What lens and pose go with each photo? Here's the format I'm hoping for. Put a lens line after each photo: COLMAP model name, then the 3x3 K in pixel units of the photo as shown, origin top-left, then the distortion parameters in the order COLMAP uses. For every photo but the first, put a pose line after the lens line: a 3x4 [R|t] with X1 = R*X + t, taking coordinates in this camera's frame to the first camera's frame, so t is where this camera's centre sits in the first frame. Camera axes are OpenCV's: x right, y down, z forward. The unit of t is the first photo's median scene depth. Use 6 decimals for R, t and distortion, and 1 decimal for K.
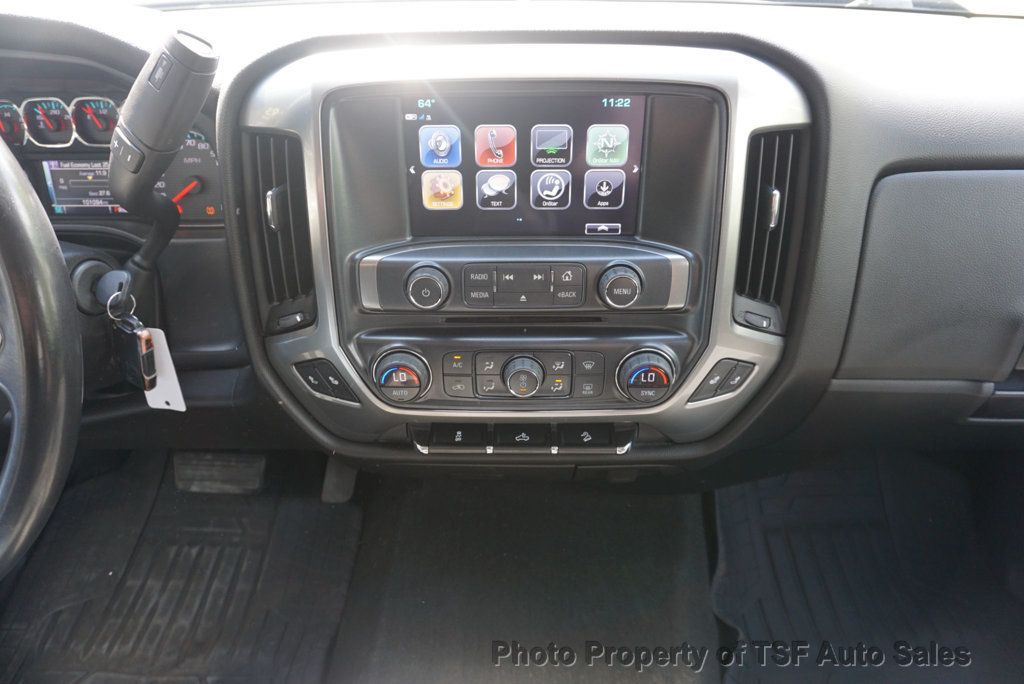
lens RADIAL K [[703.2, 0, 510.1], [0, 703.2, 346.9], [0, 0, 1]] dist [-0.038900, 0.000072]
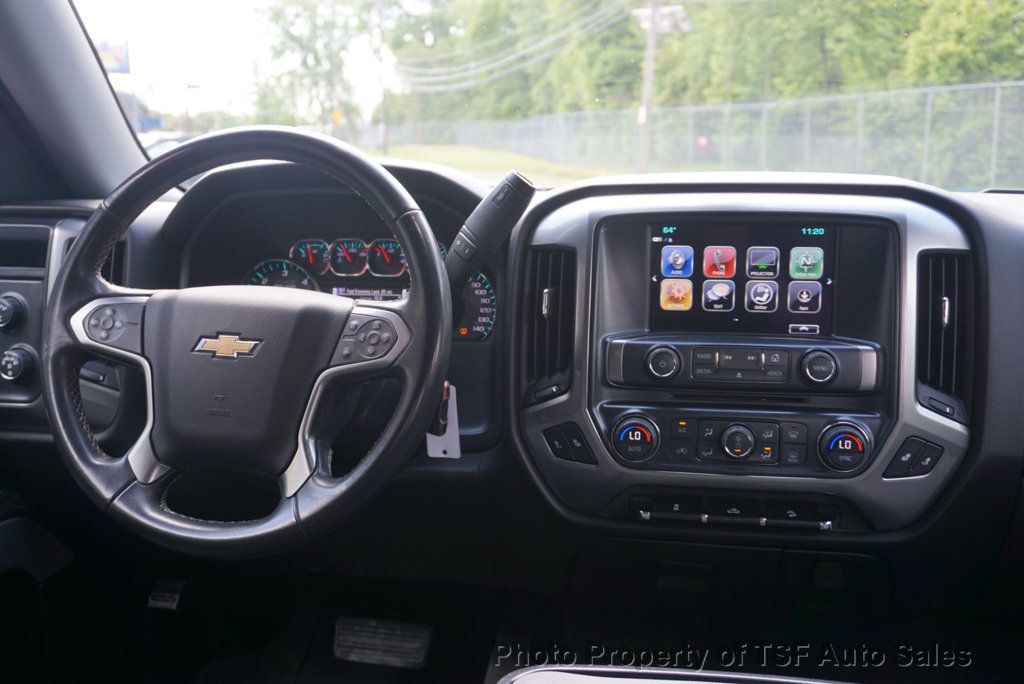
lens RADIAL K [[1081.1, 0, 478.8], [0, 1081.1, 341.2], [0, 0, 1]] dist [-0.002795, 0.007155]
pose [[0.984554, 0.032536, -0.172032, -0.107648], [-0.094118, 0.926887, -0.363348, 0.613260], [0.147633, 0.373927, 0.915633, -0.851697]]
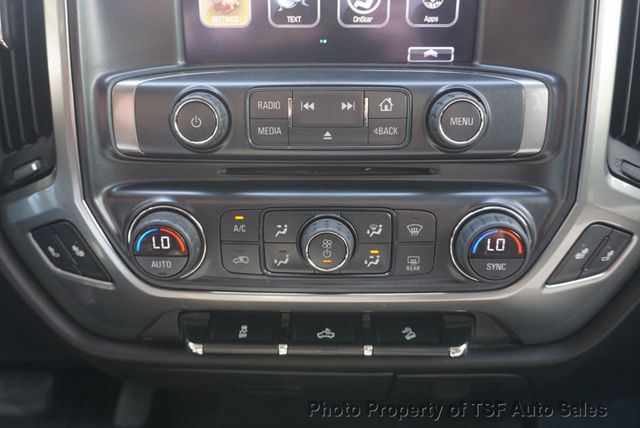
lens RADIAL K [[578.4, 0, 316.4], [0, 578.4, 212.9], [0, 0, 1]] dist [-0.008846, -0.003791]
pose [[0.999933, 0.008350, -0.007955, 0.012266], [-0.009437, 0.988911, -0.148207, 0.102891], [0.006630, 0.148272, 0.988924, 0.395705]]
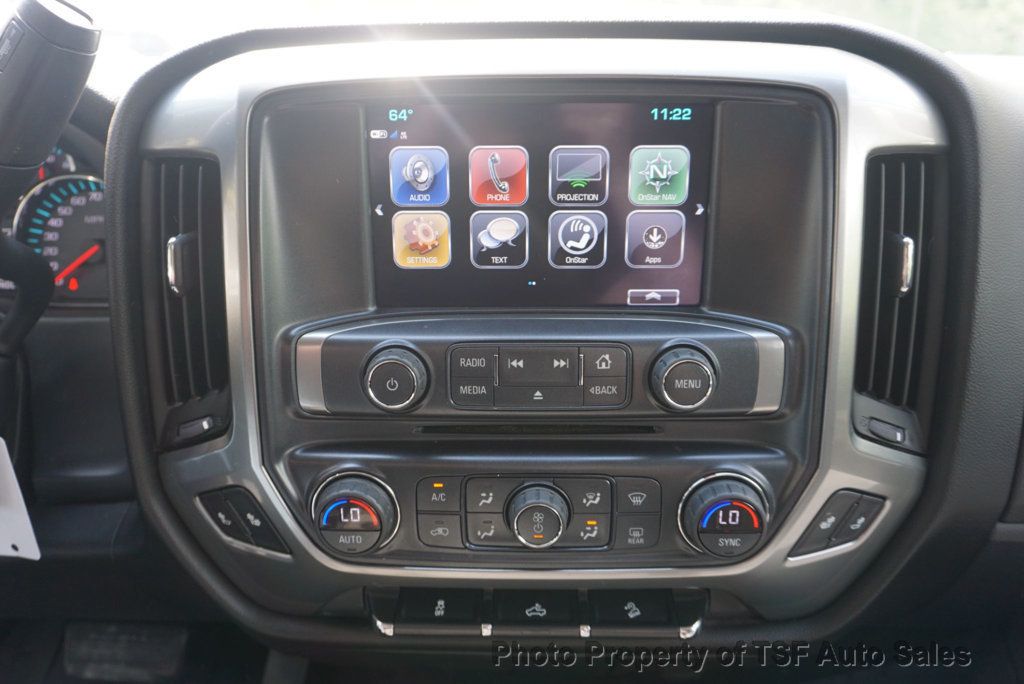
lens RADIAL K [[786.5, 0, 507.3], [0, 786.5, 338.6], [0, 0, 1]] dist [-0.031716, 0.002260]
pose [[0.999907, 0.003998, -0.013040, -0.001034], [-0.006459, 0.980876, -0.194526, 0.023480], [0.012013, 0.194592, 0.980811, 0.251436]]
